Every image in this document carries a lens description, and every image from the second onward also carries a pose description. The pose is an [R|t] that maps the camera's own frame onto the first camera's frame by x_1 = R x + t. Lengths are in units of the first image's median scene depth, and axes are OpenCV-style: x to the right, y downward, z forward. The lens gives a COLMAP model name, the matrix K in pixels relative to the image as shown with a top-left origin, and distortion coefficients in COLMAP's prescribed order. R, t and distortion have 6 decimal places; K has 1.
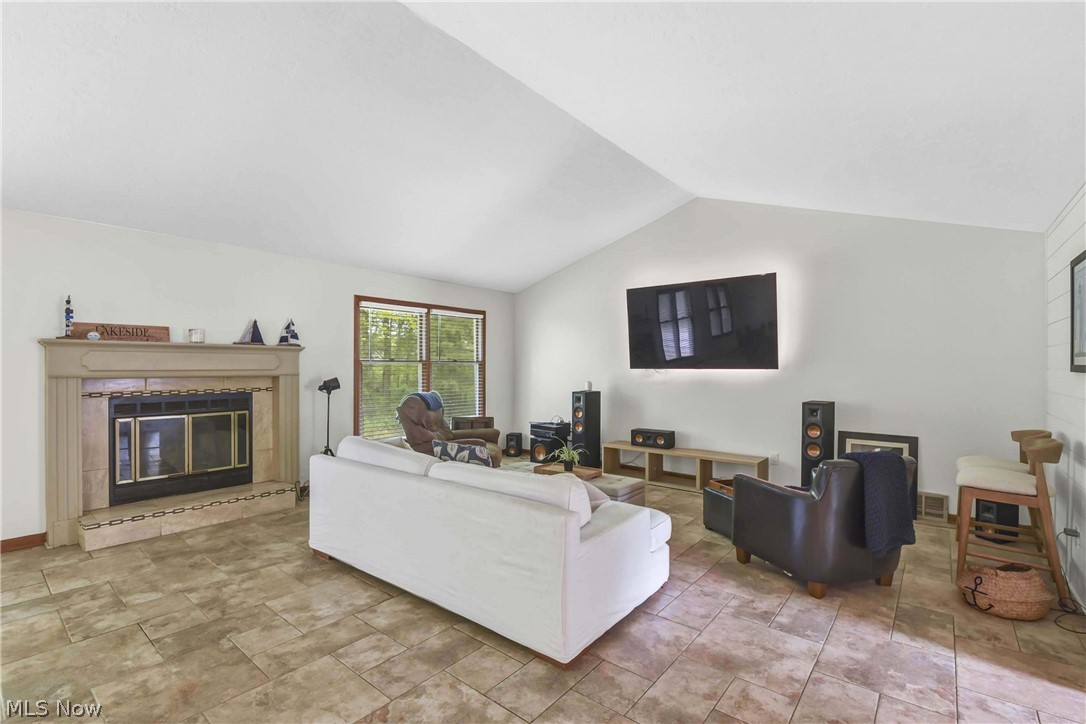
lens RADIAL K [[487.9, 0, 546.0], [0, 487.9, 366.0], [0, 0, 1]] dist [-0.001771, -0.000057]
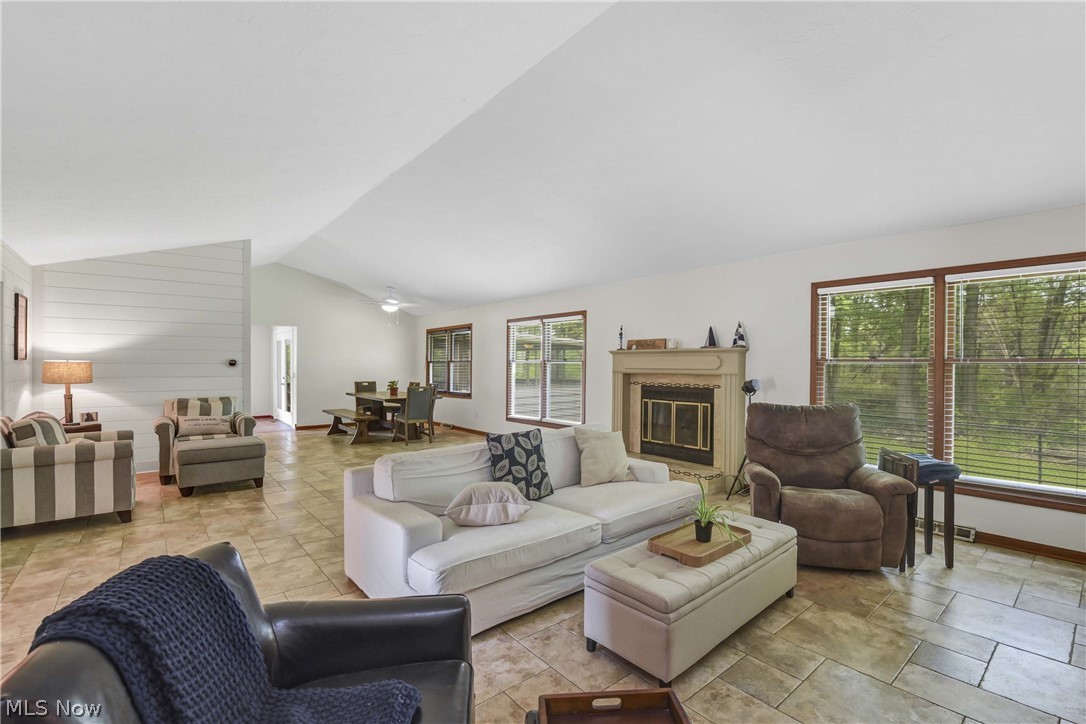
lens RADIAL K [[487.9, 0, 546.6], [0, 487.9, 365.0], [0, 0, 1]] dist [-0.001771, -0.000057]
pose [[-0.187075, 0.005193, -0.982332, 0.635413], [-0.000077, 0.999986, 0.005301, -0.008904], [0.982346, 0.001067, -0.187072, 0.850401]]
